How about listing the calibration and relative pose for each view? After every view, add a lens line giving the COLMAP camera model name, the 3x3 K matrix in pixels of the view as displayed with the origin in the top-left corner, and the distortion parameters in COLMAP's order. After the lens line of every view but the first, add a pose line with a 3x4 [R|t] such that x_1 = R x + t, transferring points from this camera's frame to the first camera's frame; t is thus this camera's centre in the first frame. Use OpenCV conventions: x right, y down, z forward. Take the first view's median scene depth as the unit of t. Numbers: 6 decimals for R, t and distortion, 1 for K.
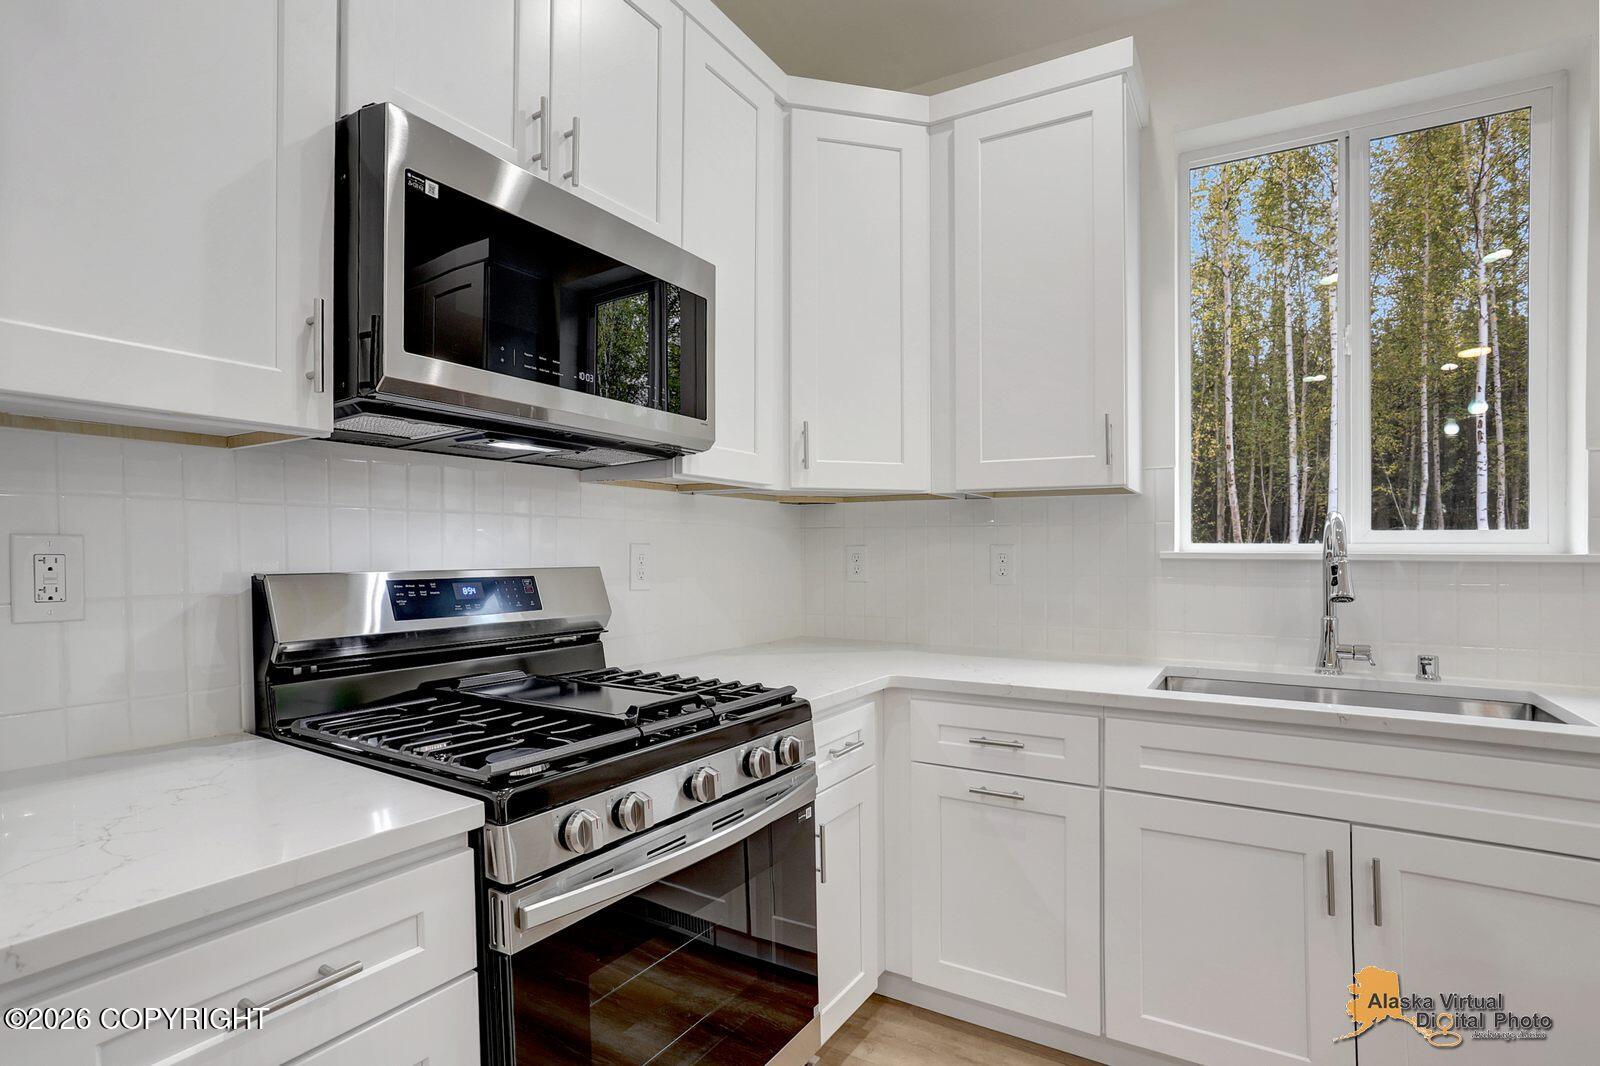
lens RADIAL K [[804.6, 0, 801.1], [0, 804.6, 566.9], [0, 0, 1]] dist [-0.035132, -0.000066]
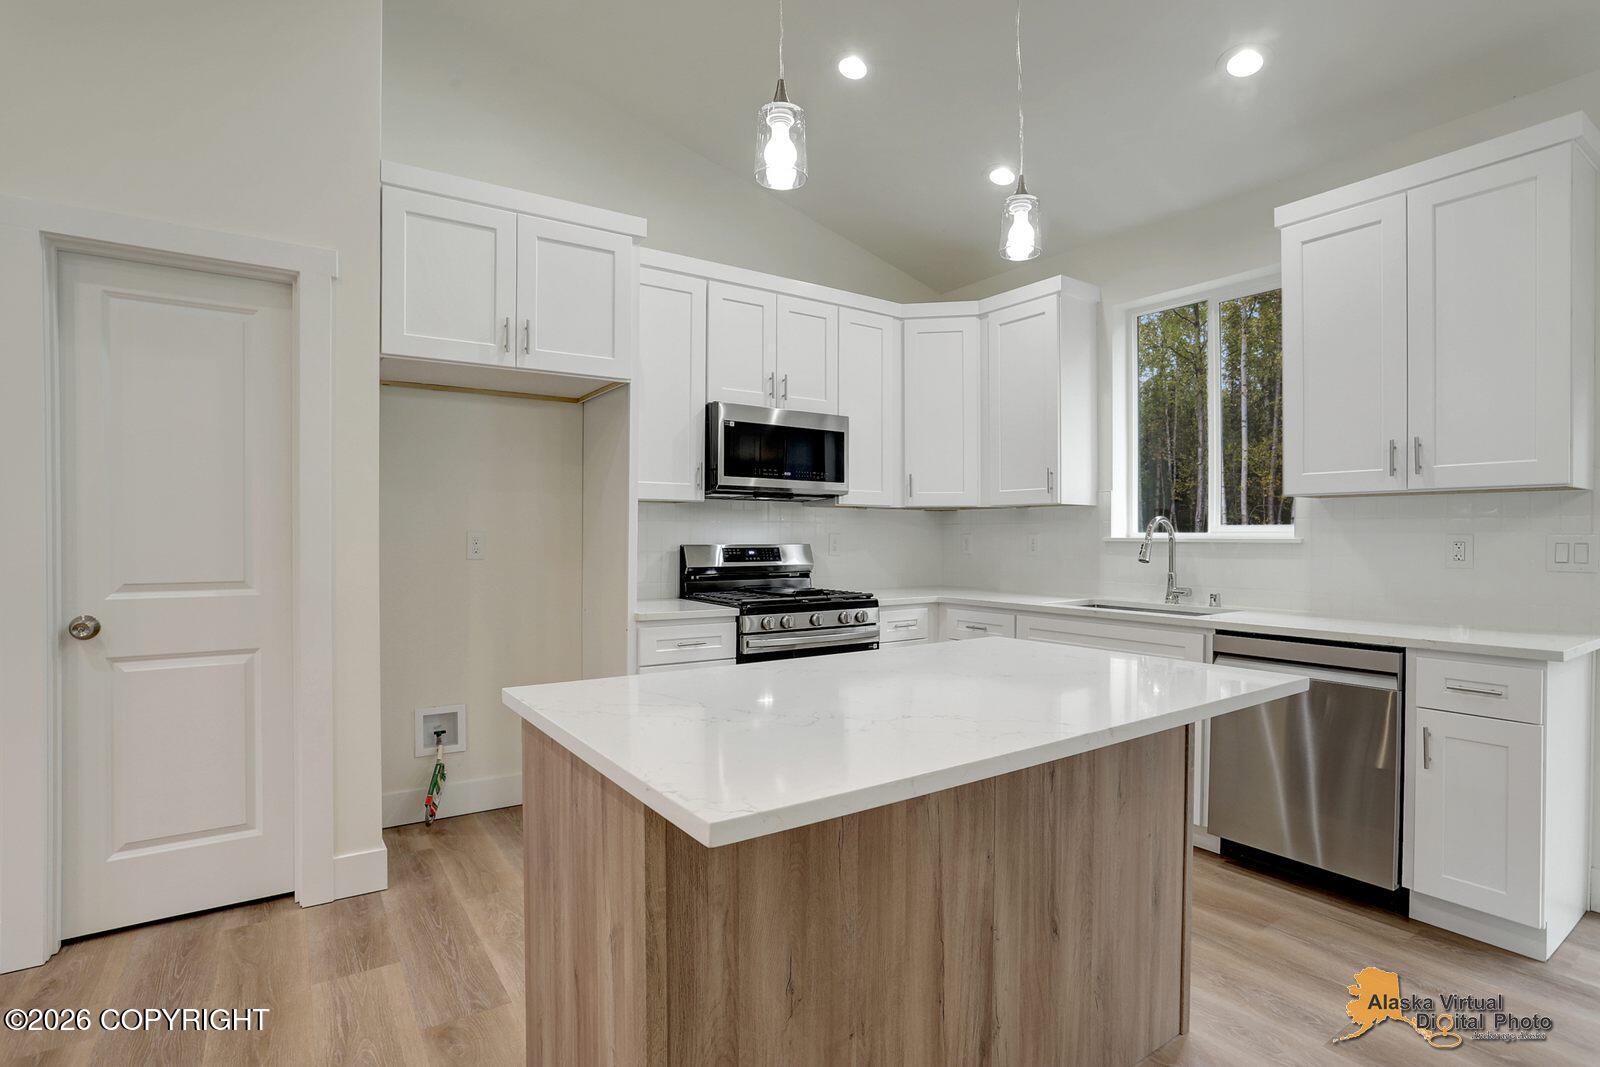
lens RADIAL K [[791.0, 0, 800.0], [0, 791.0, 533.5], [0, 0, 1]] dist [-0.072104, 0.029321]
pose [[0.906298, -0.001806, -0.422636, 0.884629], [-0.008030, 0.999737, -0.021491, 0.024254], [0.422564, 0.022871, 0.906045, -1.379302]]
